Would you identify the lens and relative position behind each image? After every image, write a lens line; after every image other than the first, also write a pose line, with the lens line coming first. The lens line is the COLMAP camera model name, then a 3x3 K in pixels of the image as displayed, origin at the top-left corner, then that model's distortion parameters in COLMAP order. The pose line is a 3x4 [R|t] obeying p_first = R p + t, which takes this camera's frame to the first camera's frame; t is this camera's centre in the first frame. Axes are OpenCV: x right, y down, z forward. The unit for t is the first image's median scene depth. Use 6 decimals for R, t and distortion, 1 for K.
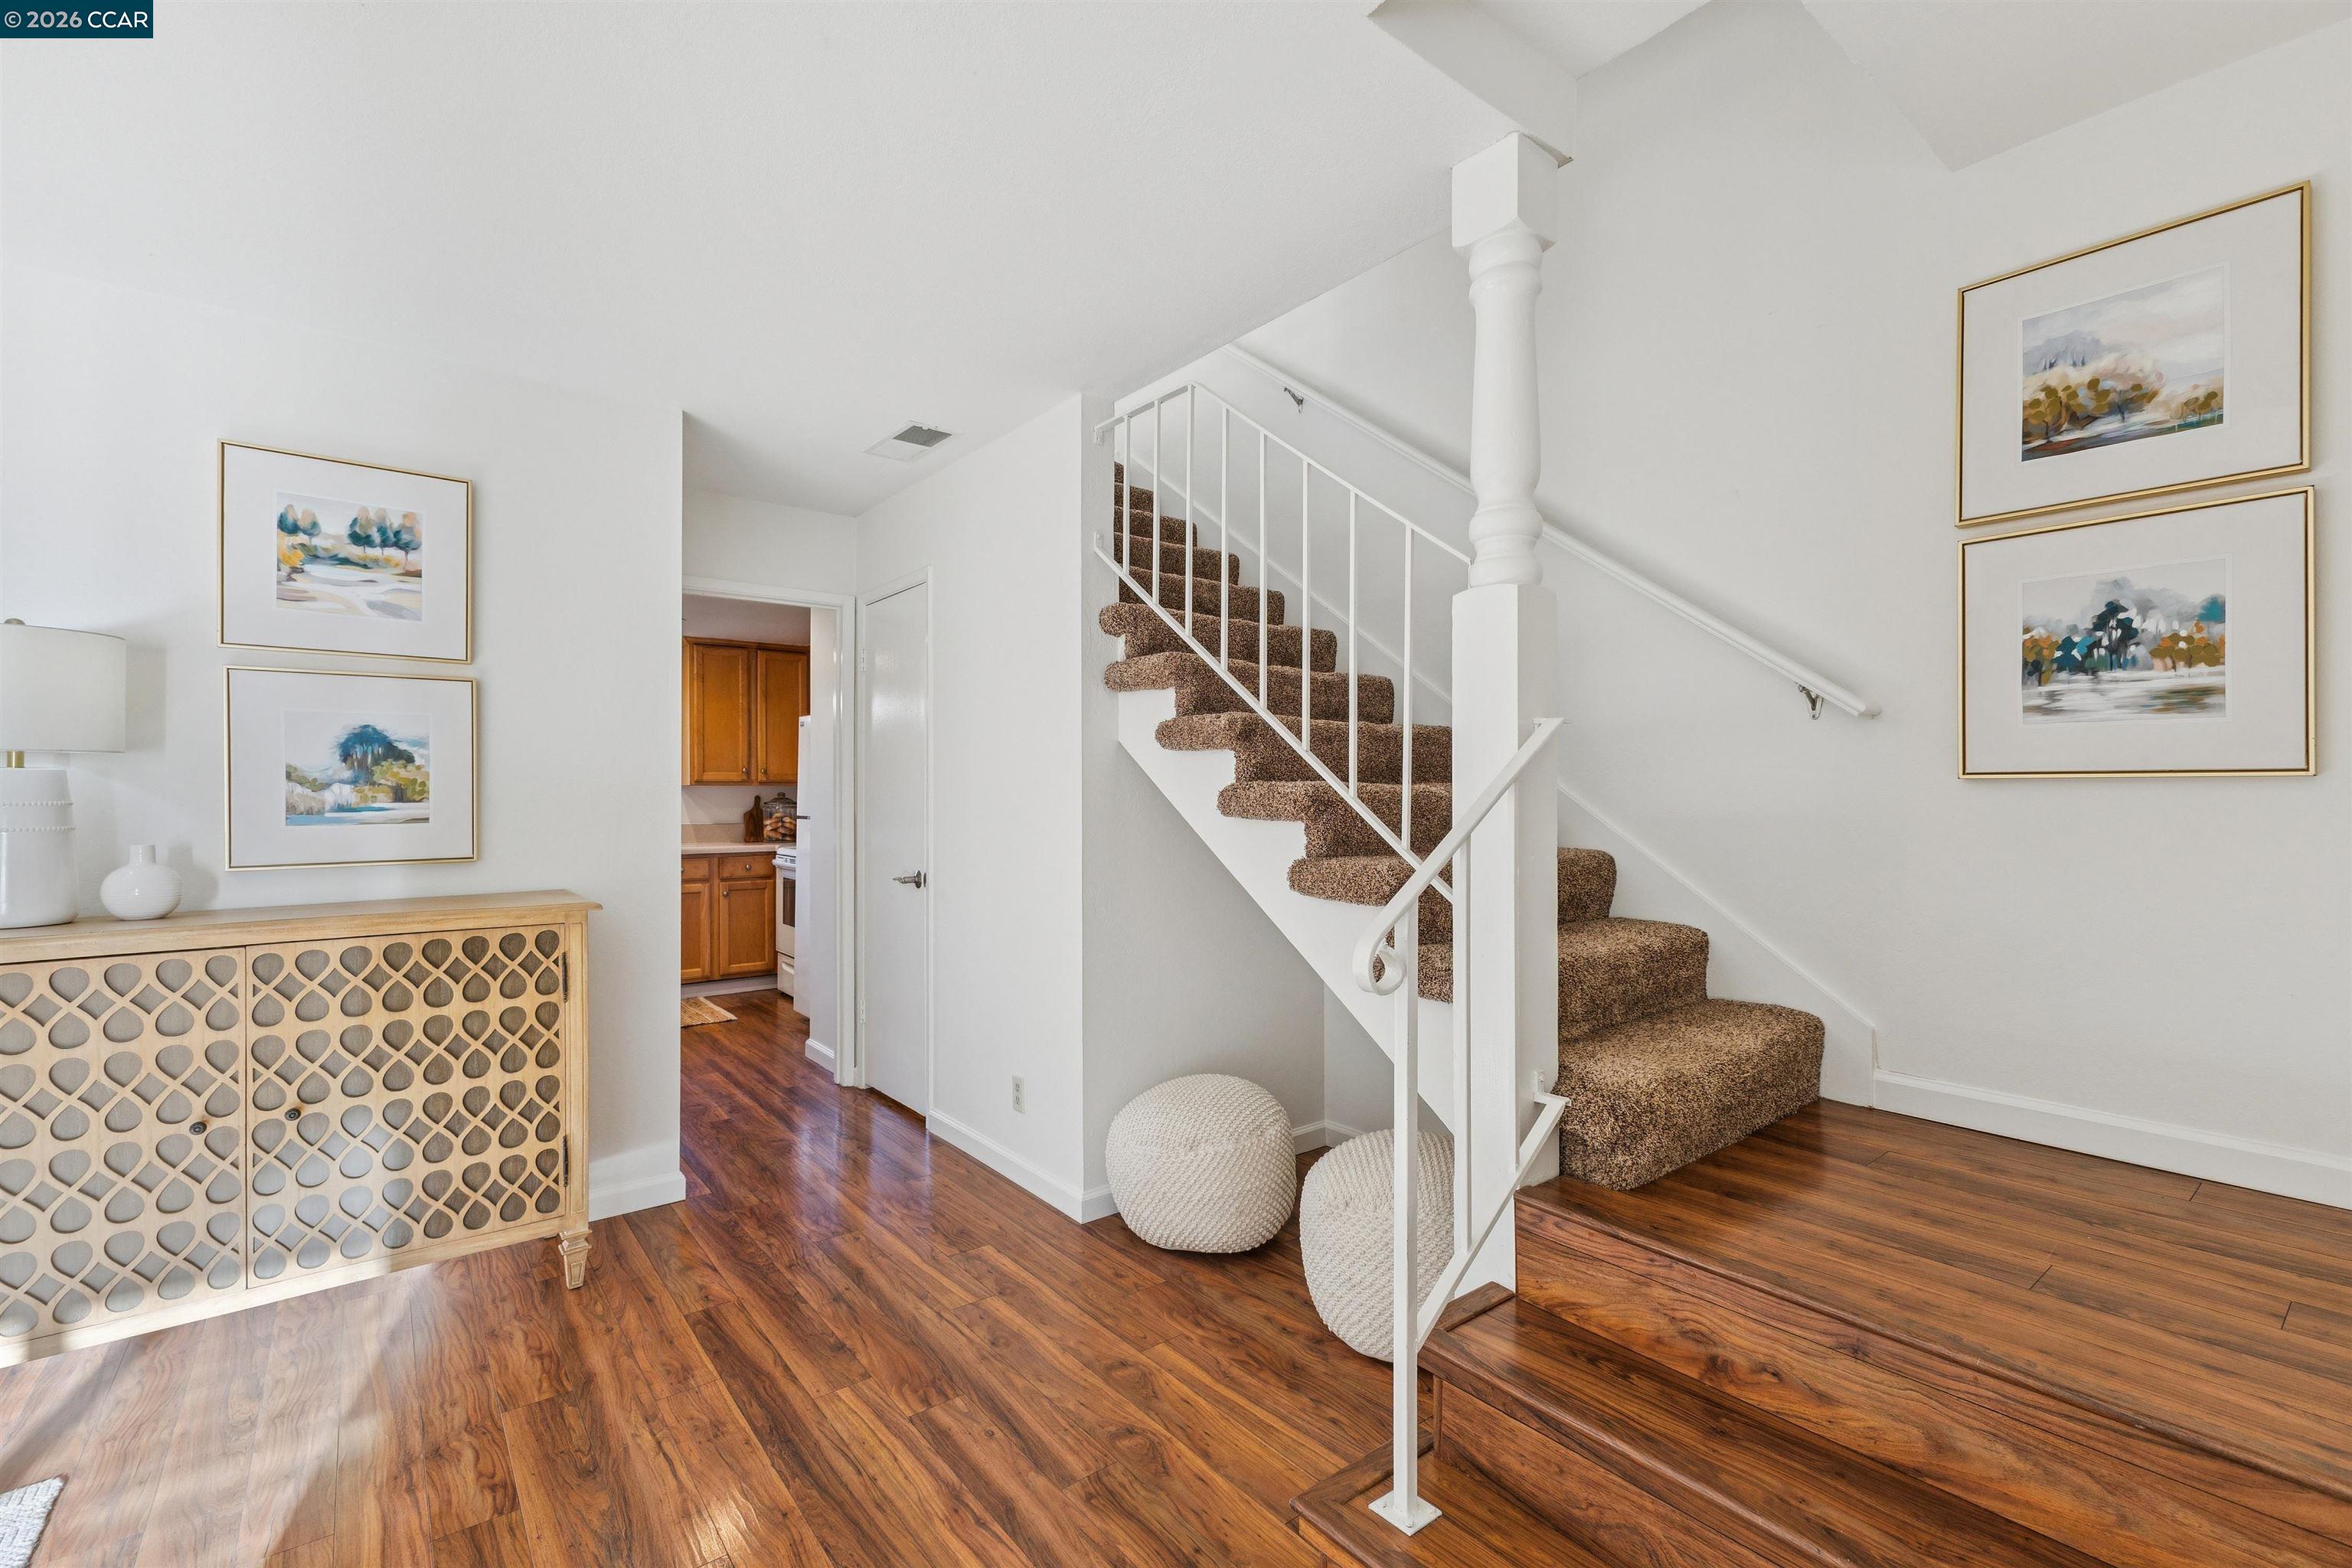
lens RADIAL K [[1014.9, 0, 1182.7], [0, 1014.9, 790.7], [0, 0, 1]] dist [0.011139, -0.002683]
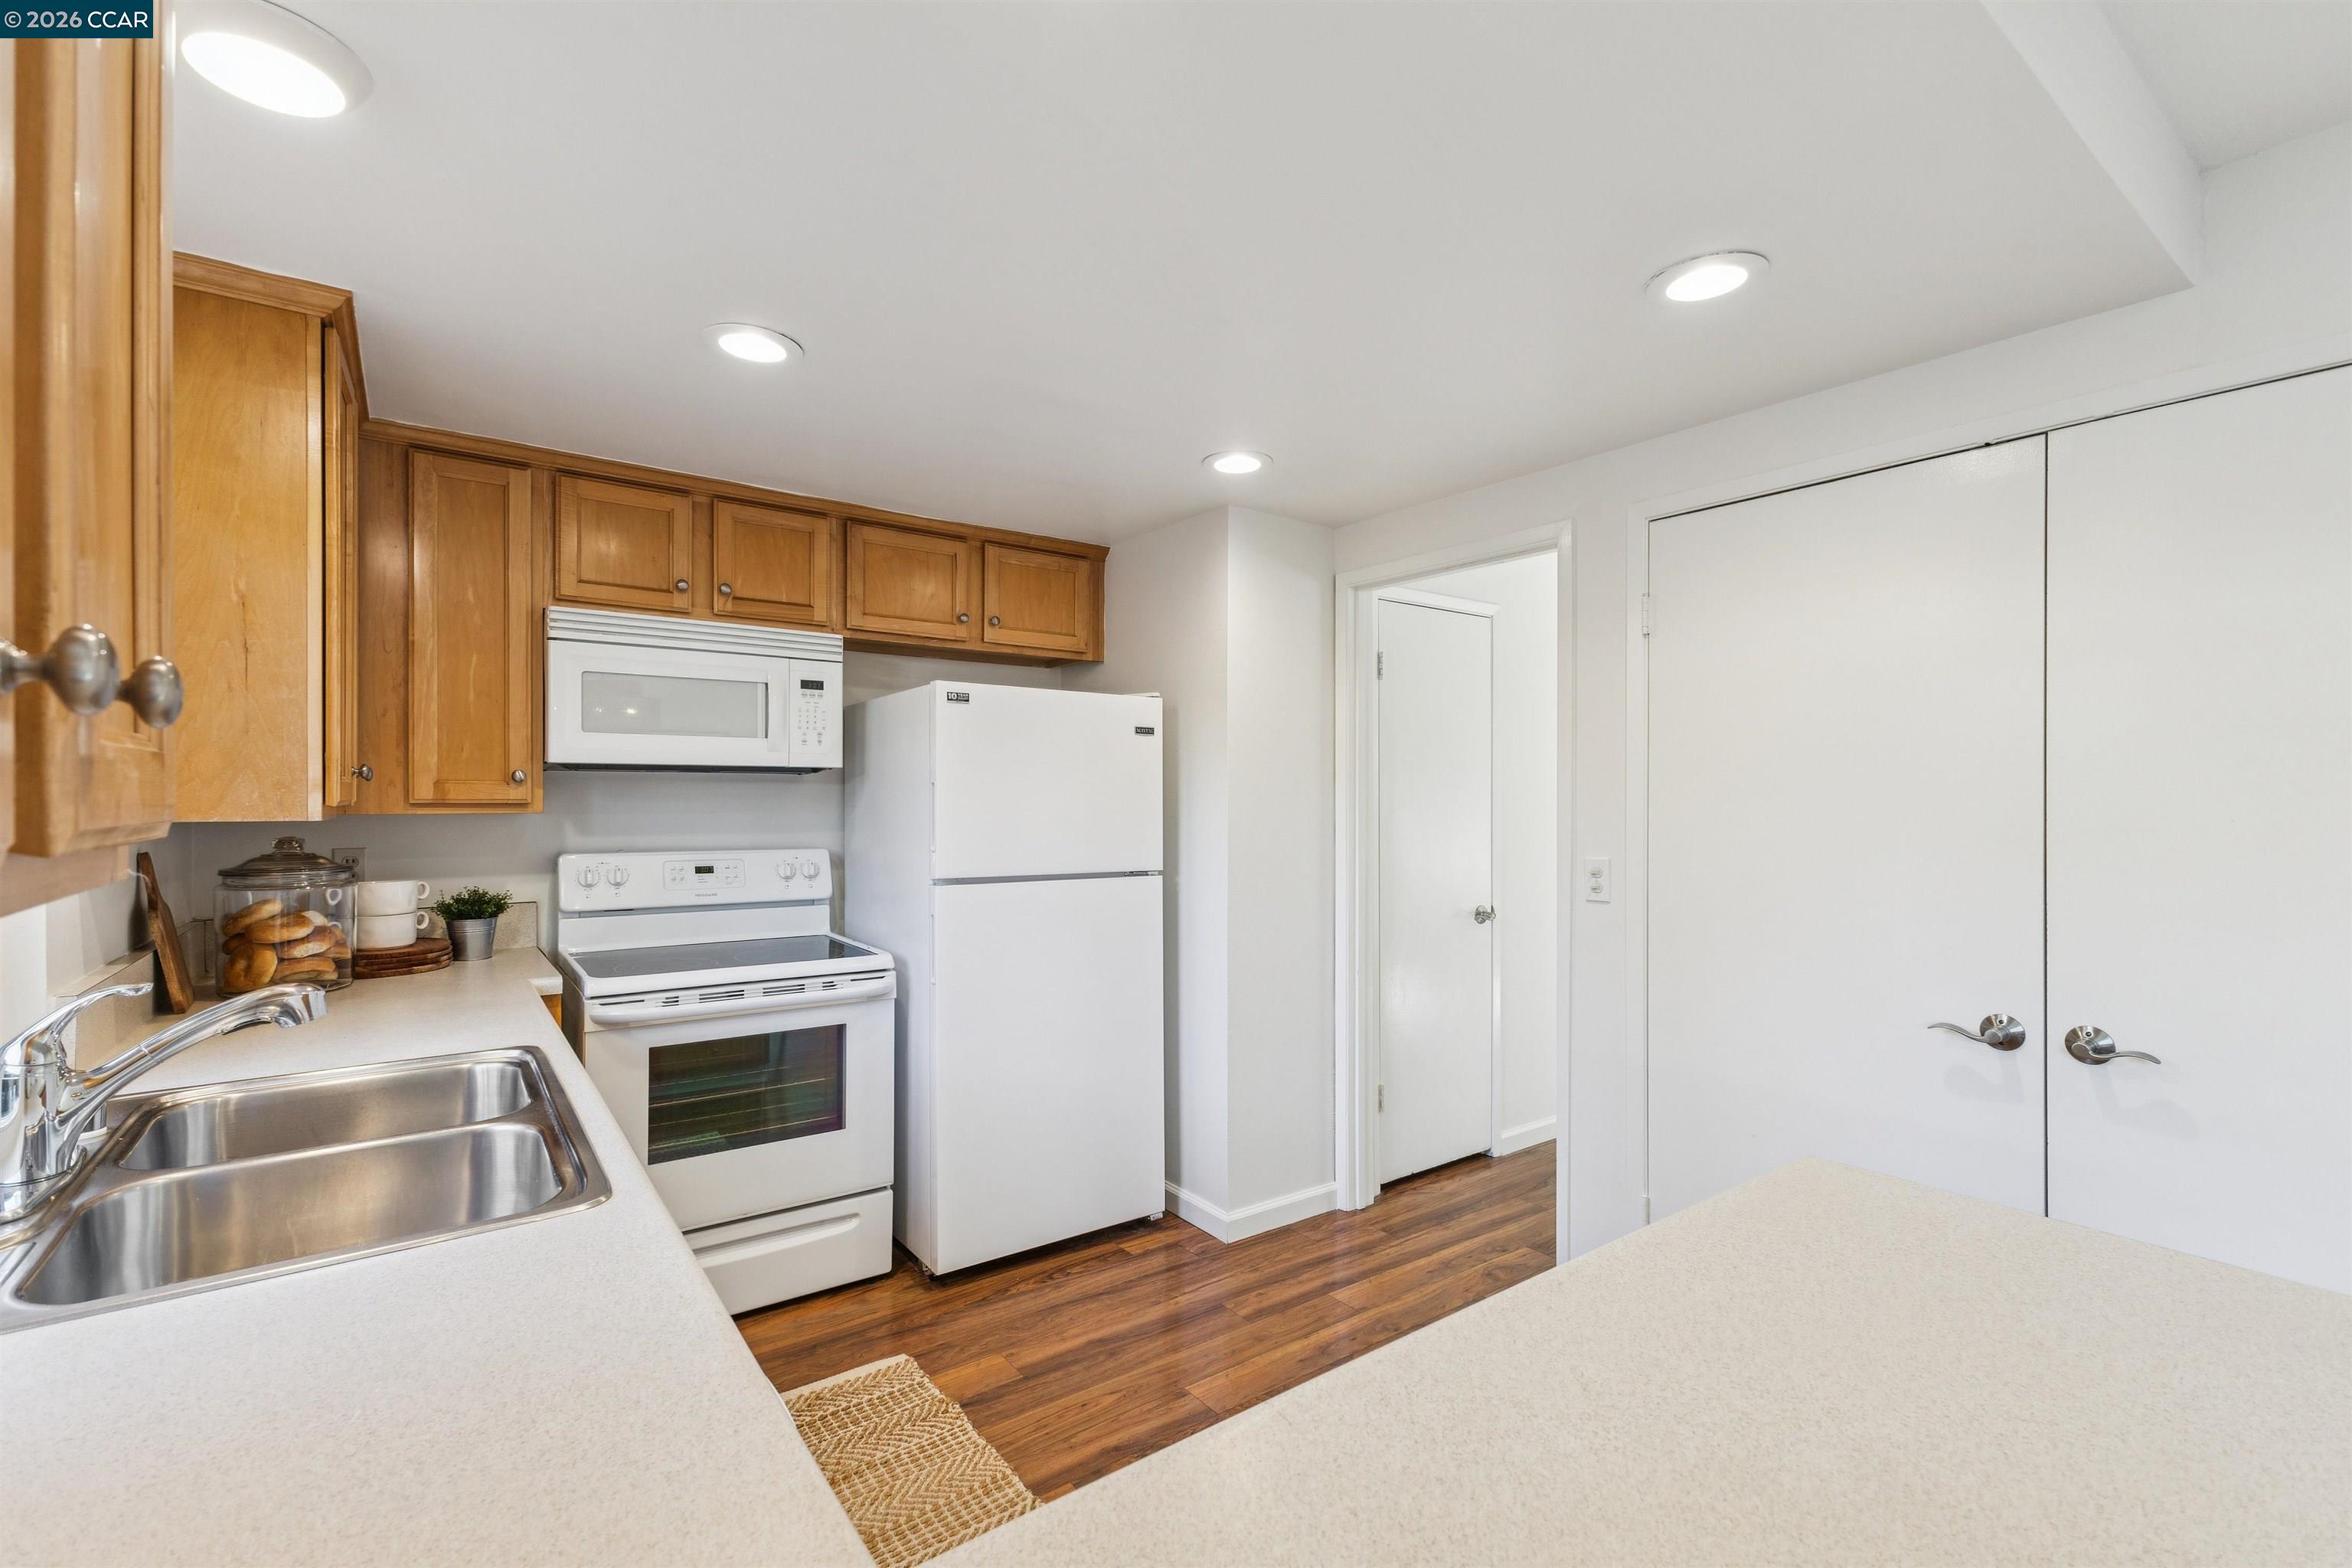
lens RADIAL K [[1014.9, 0, 1172.1], [0, 1014.9, 794.2], [0, 0, 1]] dist [0.011139, -0.002683]
pose [[0.043517, 0.005657, 0.999037, -2.012132], [-0.007473, 0.999958, -0.005337, -0.035125], [-0.999025, -0.007233, 0.043557, 2.008399]]
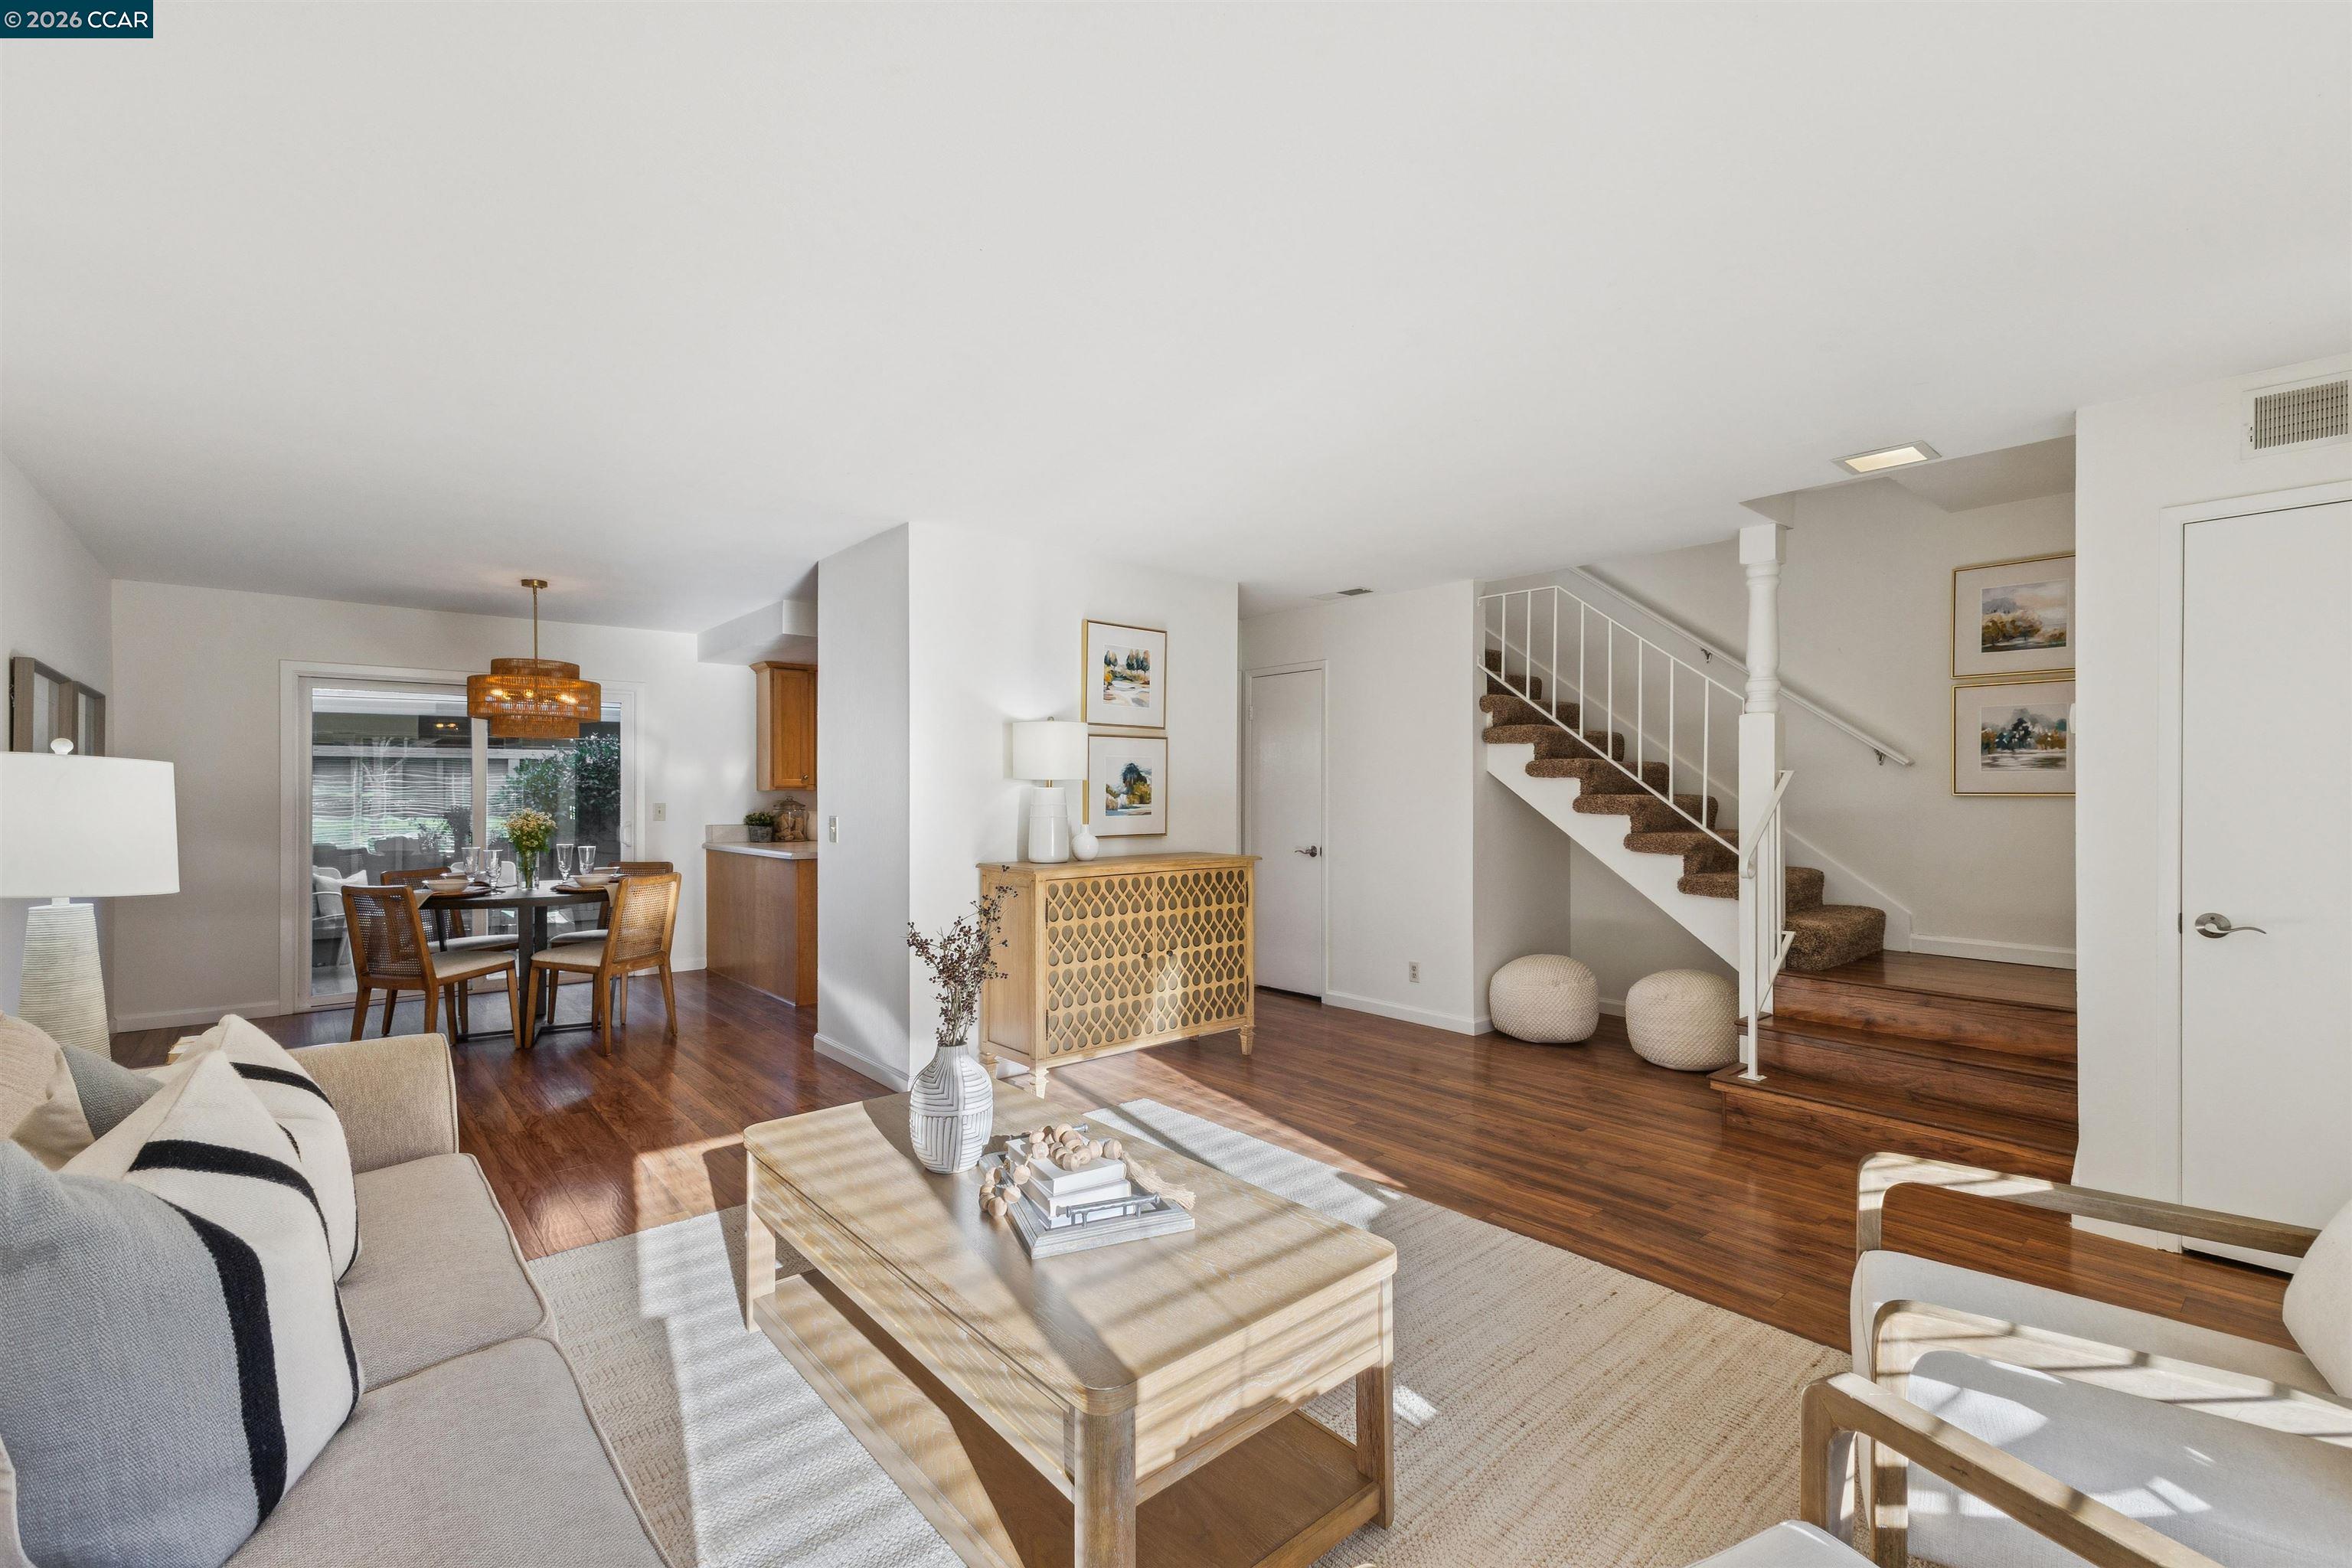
lens RADIAL K [[1014.9, 0, 1177.0], [0, 1014.9, 792.9], [0, 0, 1]] dist [0.011139, -0.002683]
pose [[0.999360, 0.003702, 0.035576, -0.848373], [-0.003731, 0.999993, 0.000764, -0.011464], [-0.035573, -0.000897, 0.999367, -0.976156]]
